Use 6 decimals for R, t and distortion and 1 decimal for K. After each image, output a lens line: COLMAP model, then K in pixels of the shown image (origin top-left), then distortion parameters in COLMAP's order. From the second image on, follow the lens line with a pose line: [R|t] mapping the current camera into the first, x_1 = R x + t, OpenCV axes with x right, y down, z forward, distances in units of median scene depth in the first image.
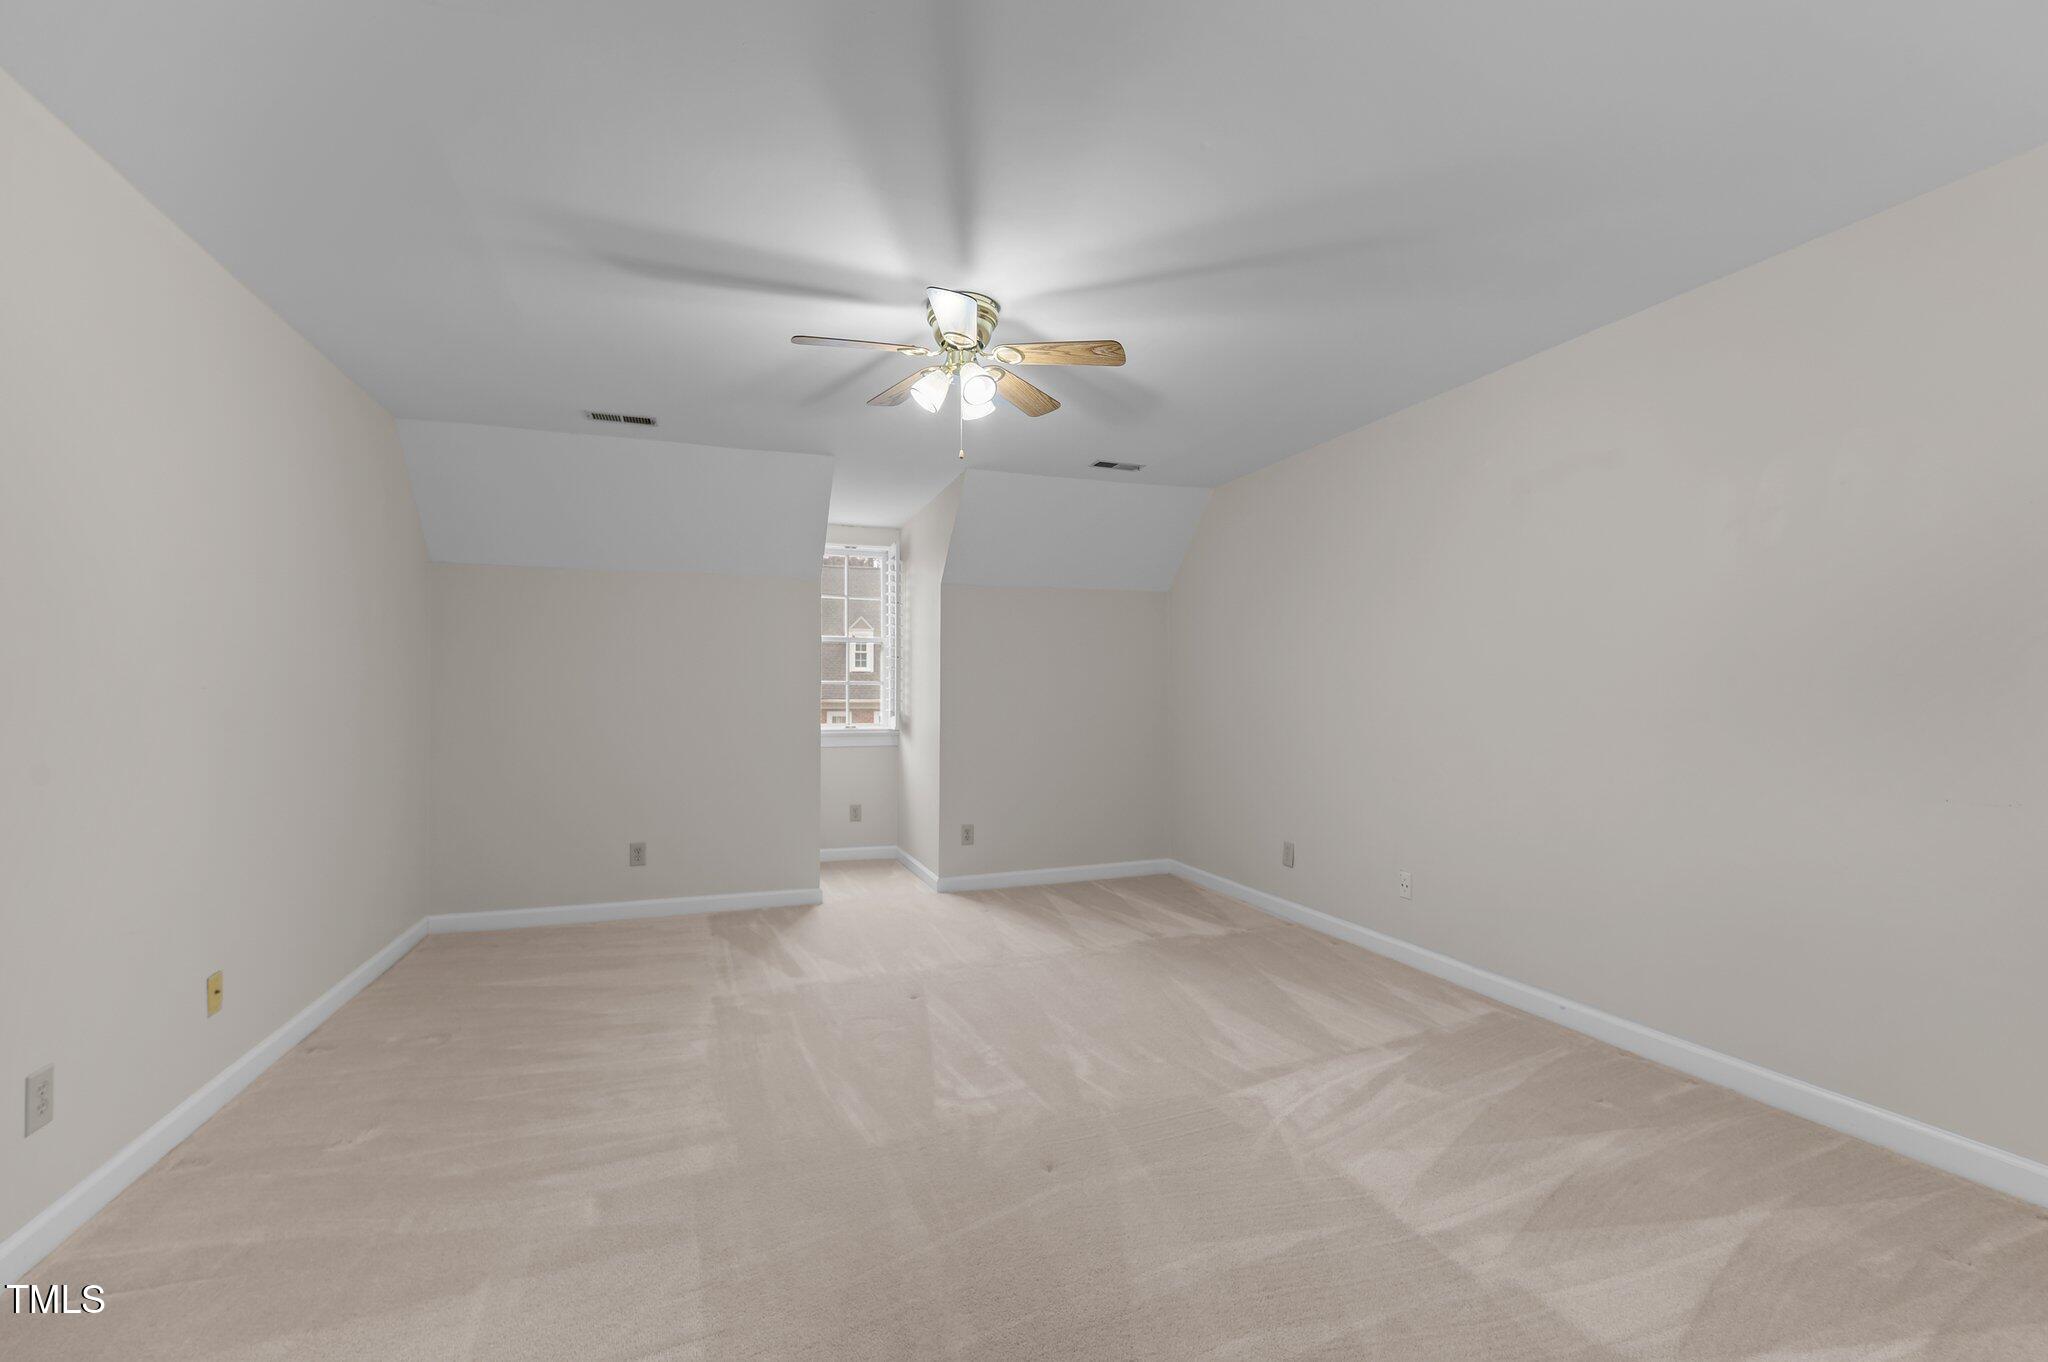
lens RADIAL K [[879.4, 0, 1020.9], [0, 879.4, 693.6], [0, 0, 1]] dist [0.001322, -0.000945]
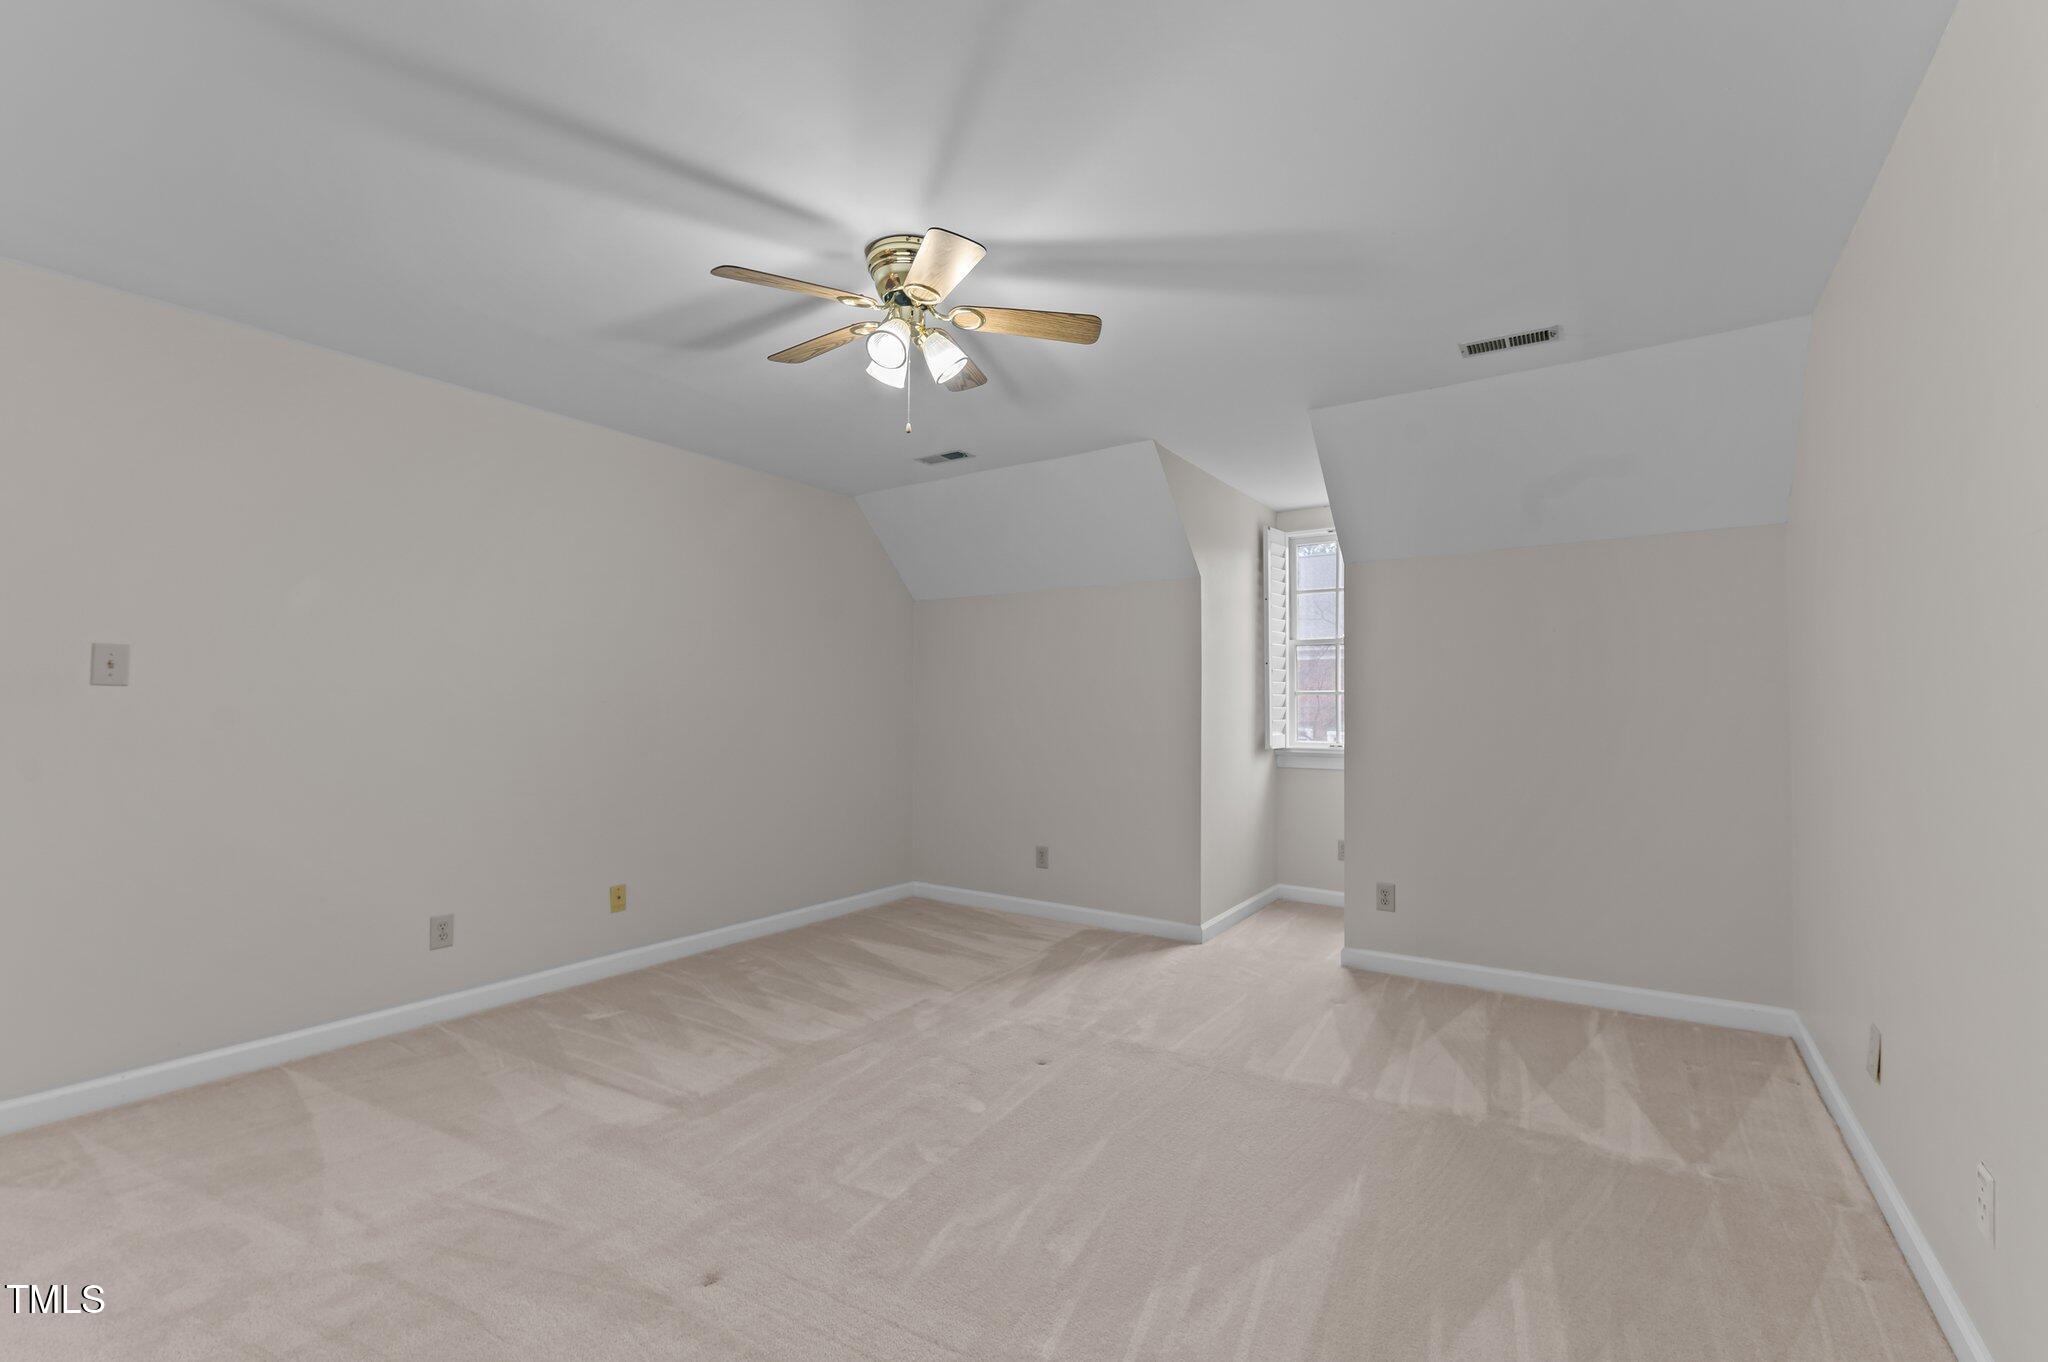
lens RADIAL K [[879.4, 0, 1020.9], [0, 879.4, 693.6], [0, 0, 1]] dist [0.001322, -0.000945]
pose [[0.583428, -0.008820, -0.812117, 0.449481], [-0.003009, 0.999911, -0.013021, -0.001552], [0.812160, 0.010041, 0.583349, 0.385355]]
